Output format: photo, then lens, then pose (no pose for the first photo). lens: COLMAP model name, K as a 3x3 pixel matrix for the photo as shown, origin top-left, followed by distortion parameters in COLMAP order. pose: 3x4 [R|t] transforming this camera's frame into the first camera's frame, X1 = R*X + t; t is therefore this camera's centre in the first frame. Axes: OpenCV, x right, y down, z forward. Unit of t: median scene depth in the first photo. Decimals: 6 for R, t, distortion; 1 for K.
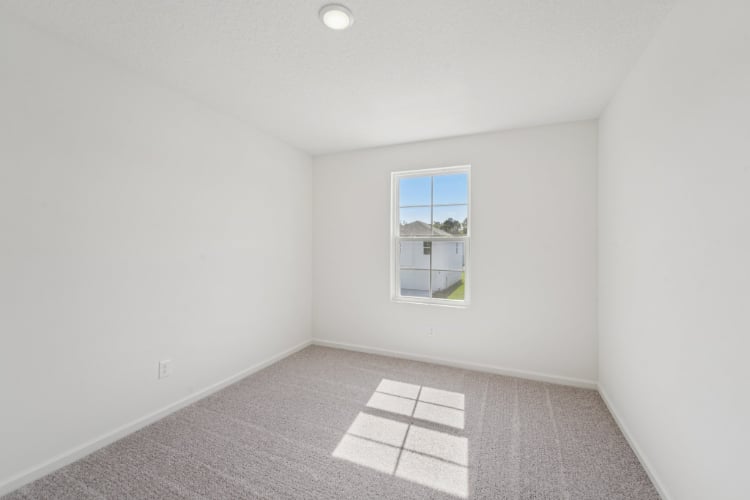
lens RADIAL K [[344.8, 0, 372.8], [0, 344.8, 252.4], [0, 0, 1]] dist [0.000686, 0.000326]
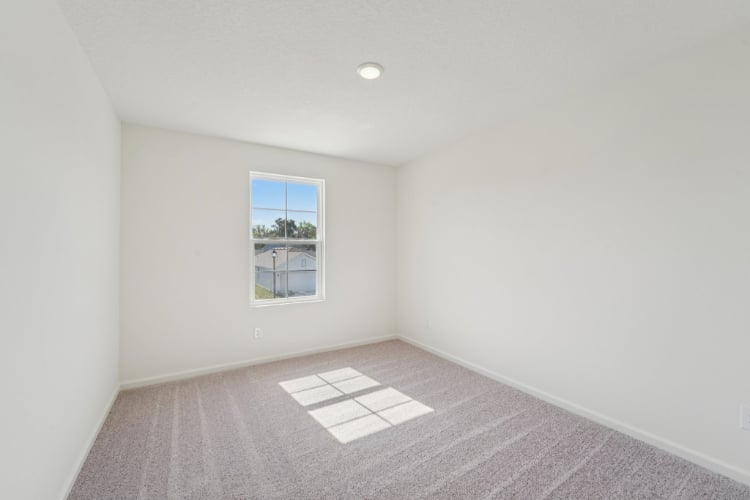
lens RADIAL K [[387.8, 0, 374.8], [0, 387.8, 236.8], [0, 0, 1]] dist [0.004116, 0.000335]
pose [[0.449137, 0.003210, 0.893457, -0.866557], [0.005414, 0.999965, -0.006314, -0.049635], [-0.893446, 0.007673, 0.449104, 0.251046]]
